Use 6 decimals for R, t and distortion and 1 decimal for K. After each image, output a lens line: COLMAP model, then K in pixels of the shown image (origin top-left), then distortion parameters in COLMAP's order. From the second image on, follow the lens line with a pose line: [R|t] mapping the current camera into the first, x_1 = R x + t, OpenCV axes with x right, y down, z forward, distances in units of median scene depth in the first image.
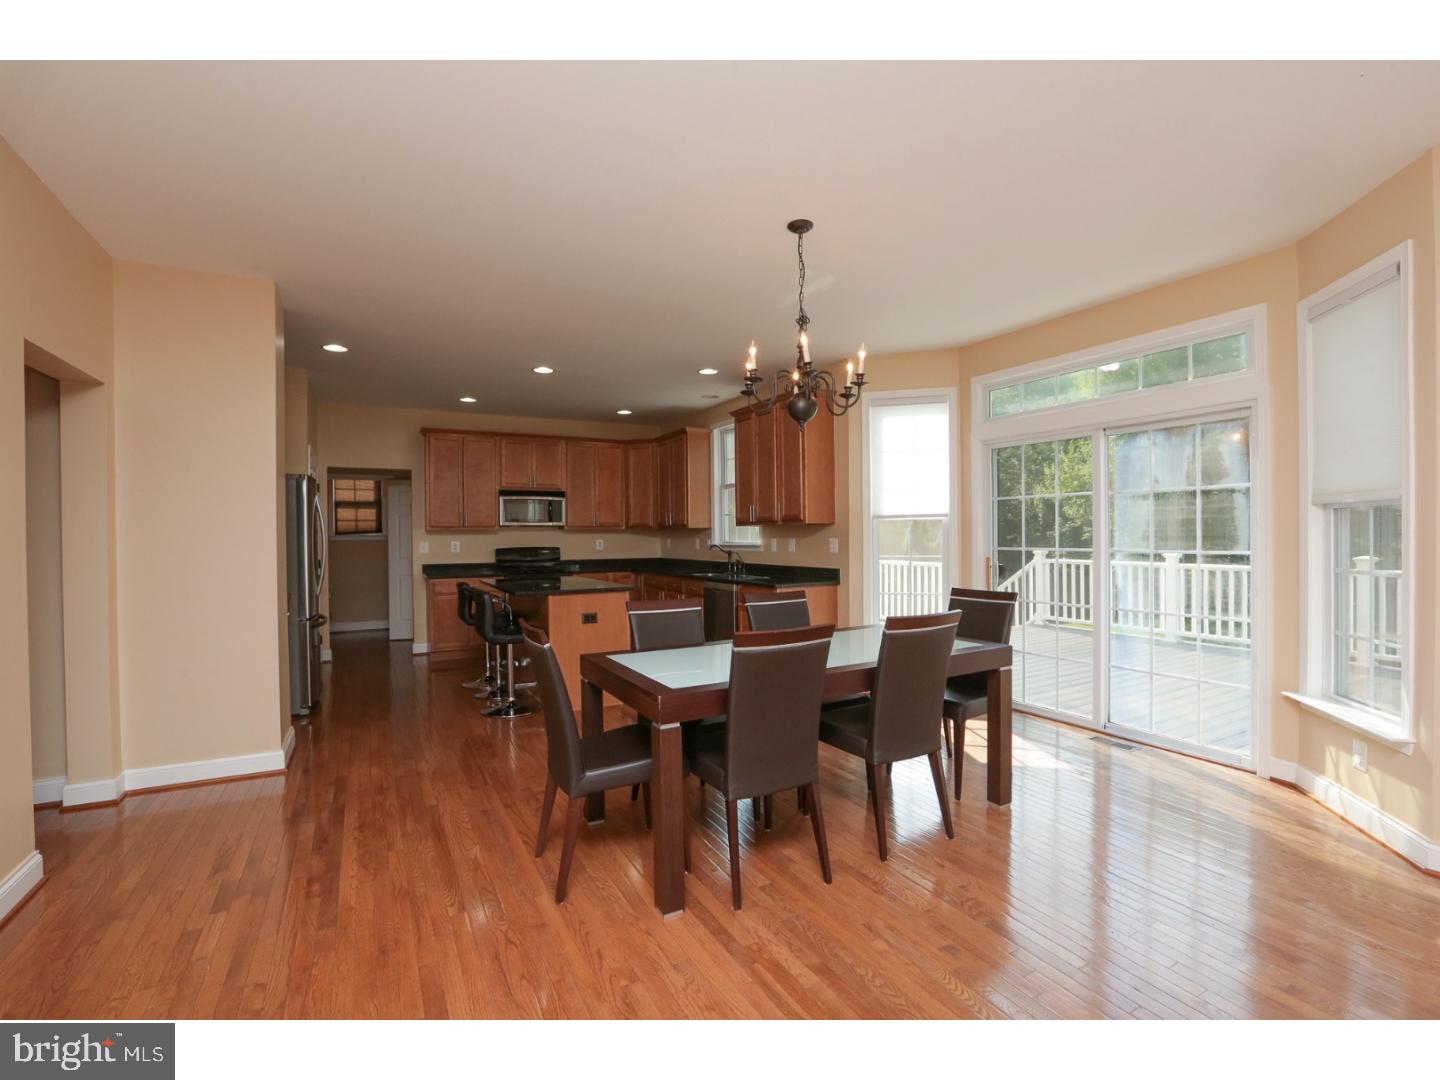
lens RADIAL K [[663.8, 0, 718.2], [0, 663.8, 542.5], [0, 0, 1]] dist [-0.027176, 0.000980]
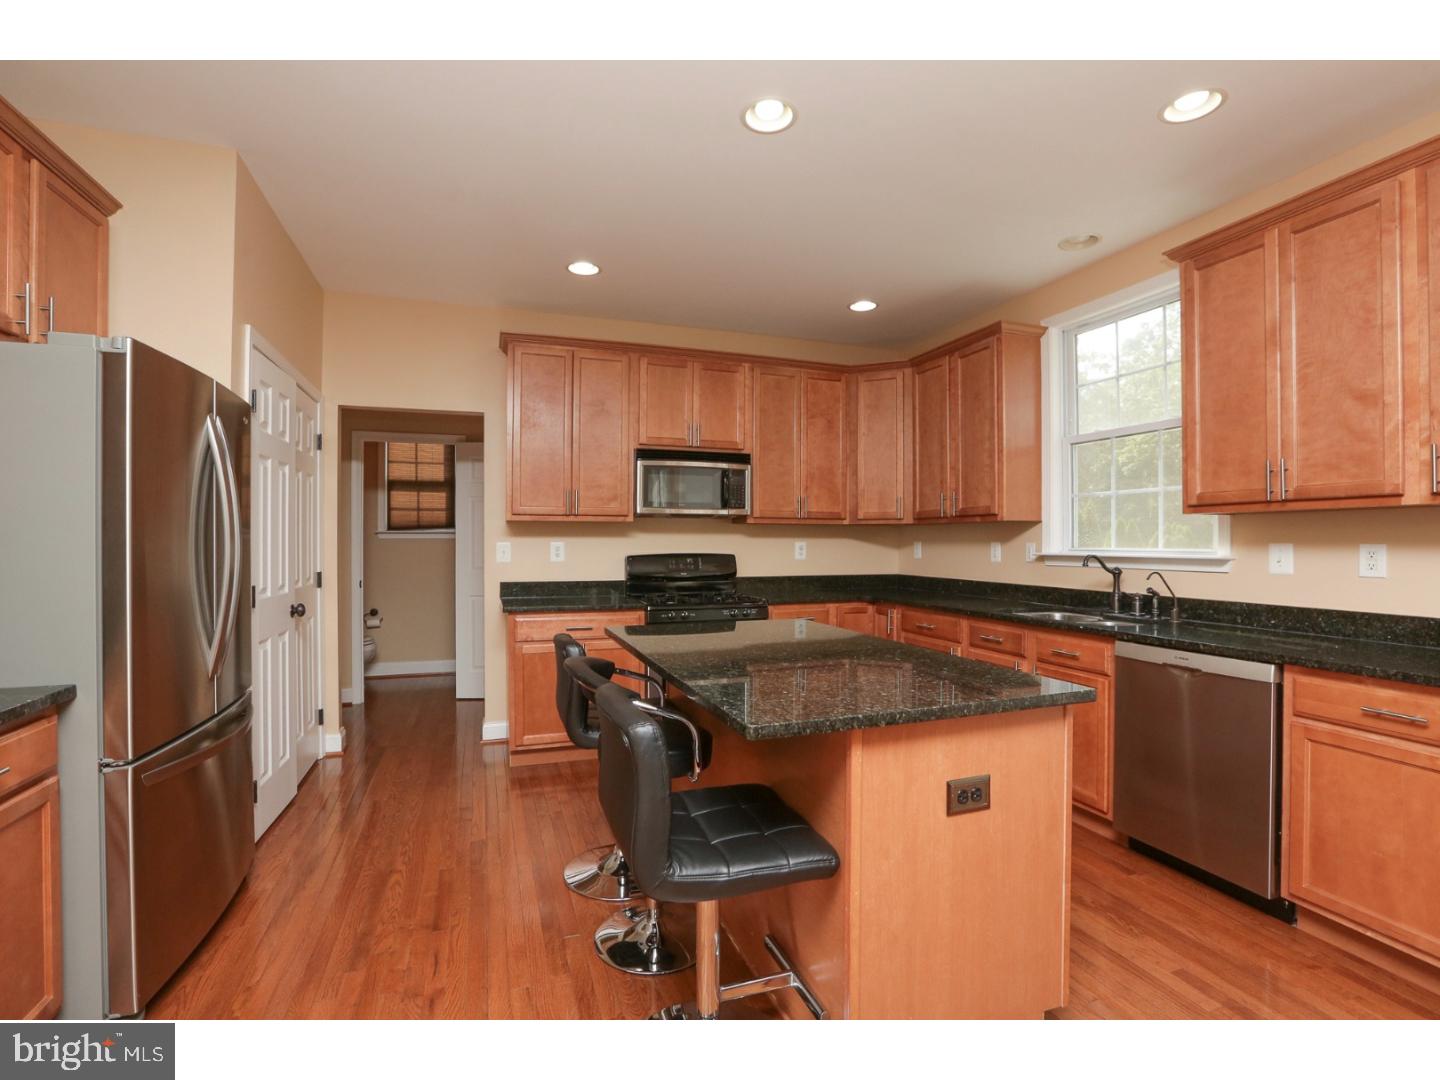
lens RADIAL K [[663.8, 0, 719.1], [0, 663.8, 535.2], [0, 0, 1]] dist [-0.027176, 0.000980]
pose [[0.989961, 0.009774, -0.141001, -0.182213], [-0.011584, 0.999861, -0.012022, -0.002278], [0.140864, 0.013535, 0.989936, 0.461394]]
